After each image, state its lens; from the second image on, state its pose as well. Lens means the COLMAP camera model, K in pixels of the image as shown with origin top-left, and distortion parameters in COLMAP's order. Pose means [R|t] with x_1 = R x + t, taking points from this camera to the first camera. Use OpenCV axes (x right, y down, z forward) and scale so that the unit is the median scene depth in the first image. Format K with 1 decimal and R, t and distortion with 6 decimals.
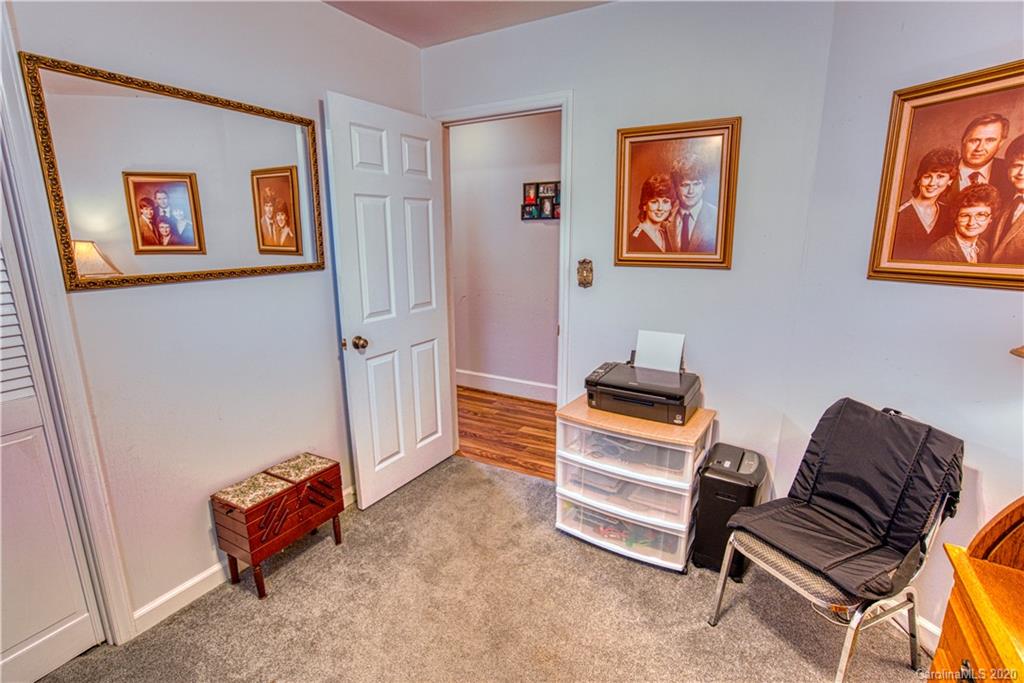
lens RADIAL K [[473.8, 0, 512.0], [0, 473.8, 341.5], [0, 0, 1]] dist [-0.053127, 0.018274]
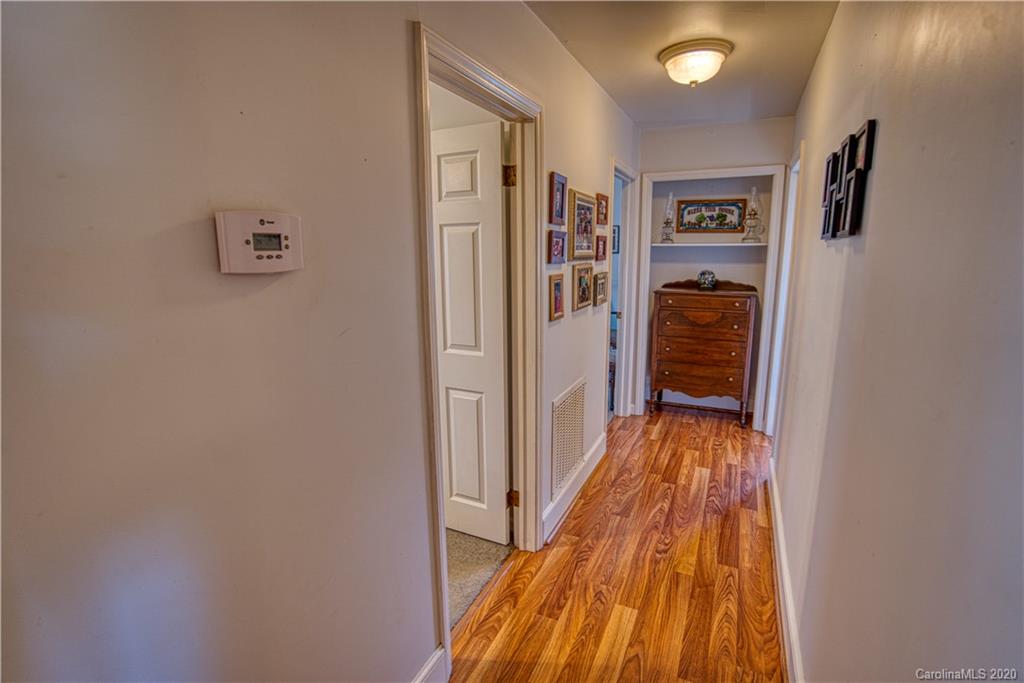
lens RADIAL K [[473.8, 0, 512.0], [0, 473.8, 341.5], [0, 0, 1]] dist [-0.053127, 0.018274]
pose [[0.087926, 0.183321, -0.979113, 0.513274], [-0.219695, 0.962285, 0.160441, -0.188999], [0.971598, 0.201000, 0.124884, 0.758463]]
